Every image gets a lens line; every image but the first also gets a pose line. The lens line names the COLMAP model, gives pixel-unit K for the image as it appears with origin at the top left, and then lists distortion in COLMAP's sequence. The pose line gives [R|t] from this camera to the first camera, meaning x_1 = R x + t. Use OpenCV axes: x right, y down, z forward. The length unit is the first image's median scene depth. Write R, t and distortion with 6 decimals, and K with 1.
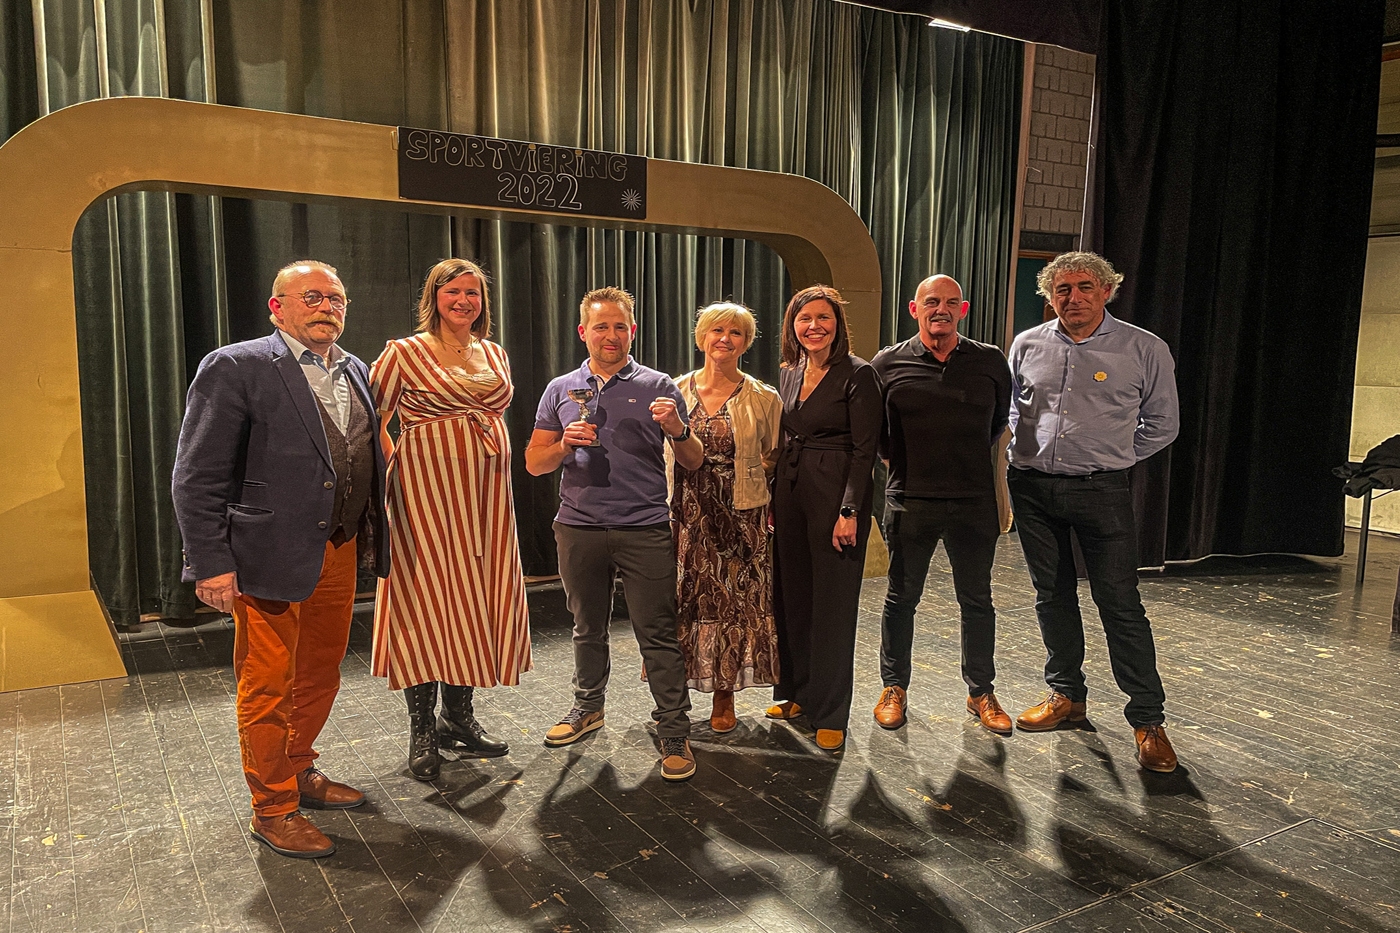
lens RADIAL K [[1059.0, 0, 696.2], [0, 1059.0, 425.6], [0, 0, 1]] dist [0.072302, -0.106233]
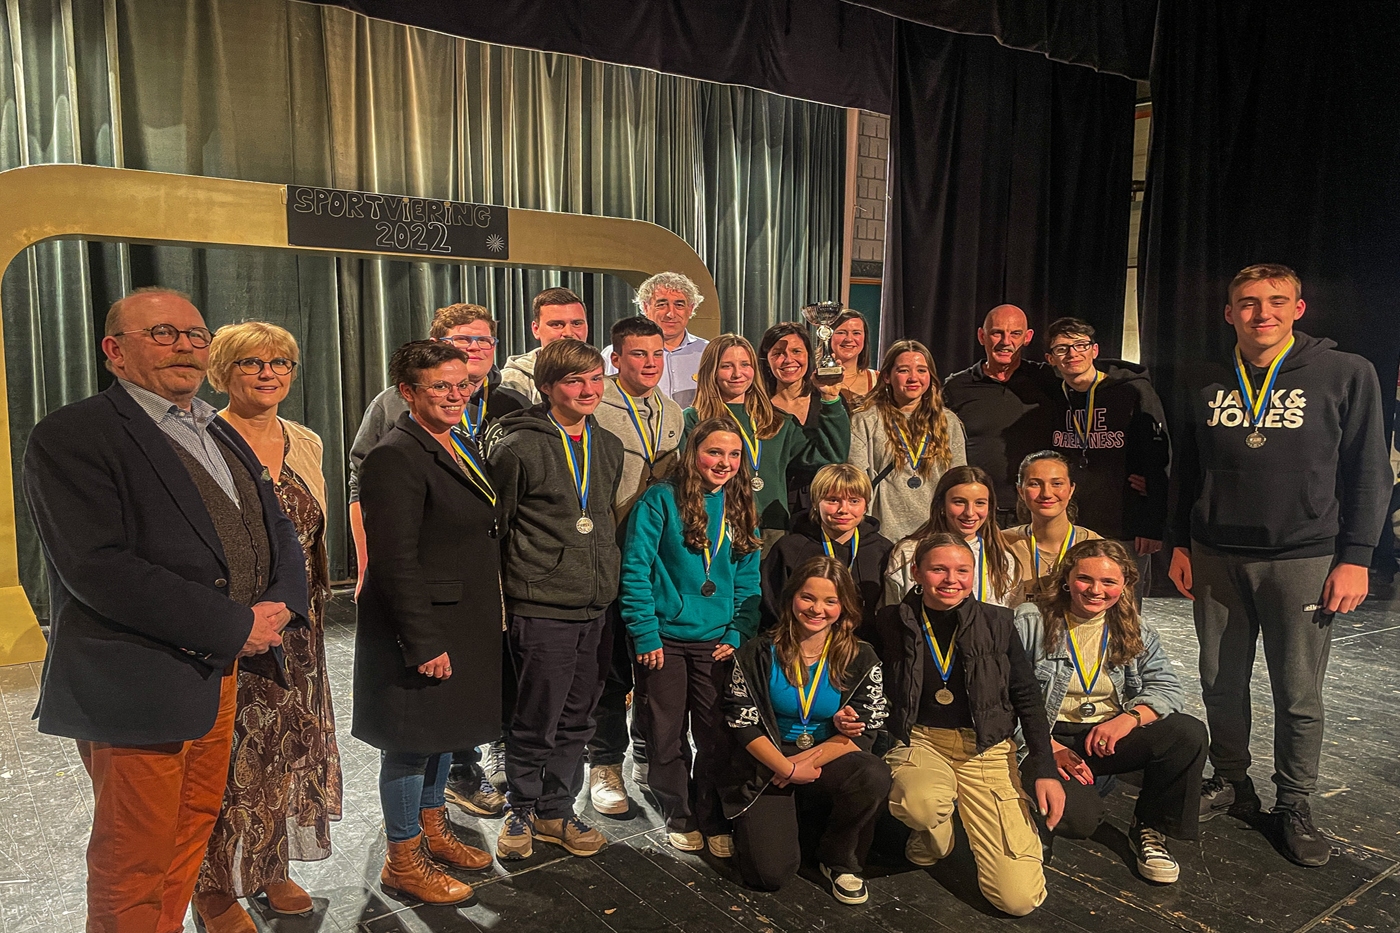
lens RADIAL K [[1045.8, 0, 701.1], [0, 1045.8, 433.1], [0, 0, 1]] dist [0.076870, -0.110777]
pose [[0.995452, -0.017646, 0.093615, 0.055239], [0.018121, 0.999827, -0.004222, 0.005833], [-0.093524, 0.005899, 0.995600, -0.181011]]
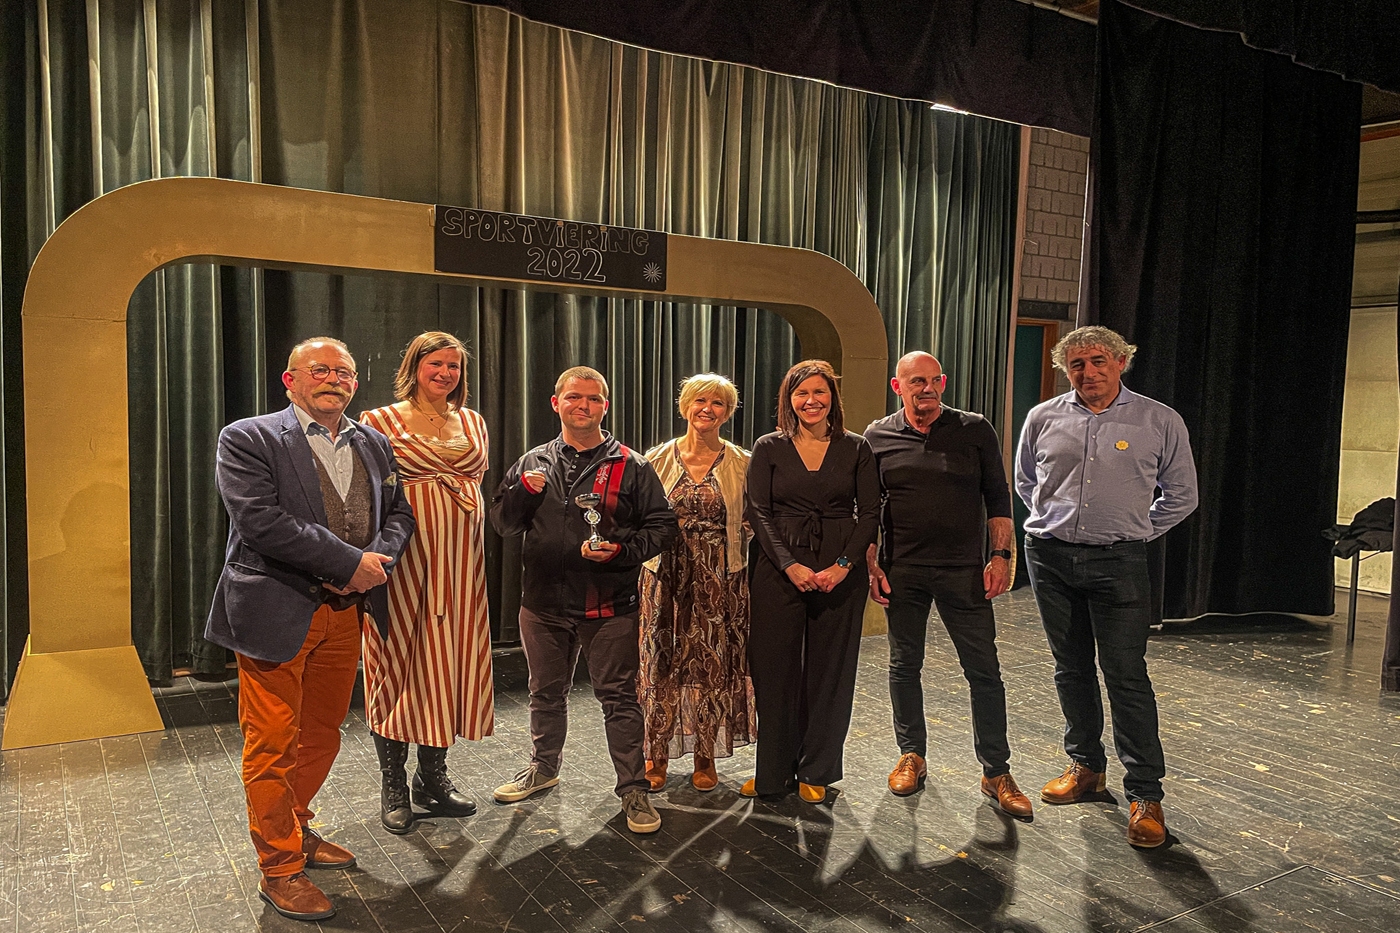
lens RADIAL K [[1045.5, 0, 706.0], [0, 1045.5, 436.3], [0, 0, 1]] dist [0.081606, -0.118924]
pose [[0.999952, 0.004040, 0.008929, -0.017027], [-0.003641, 0.999012, -0.044284, -0.004707], [-0.009099, 0.044249, 0.998979, -0.033395]]
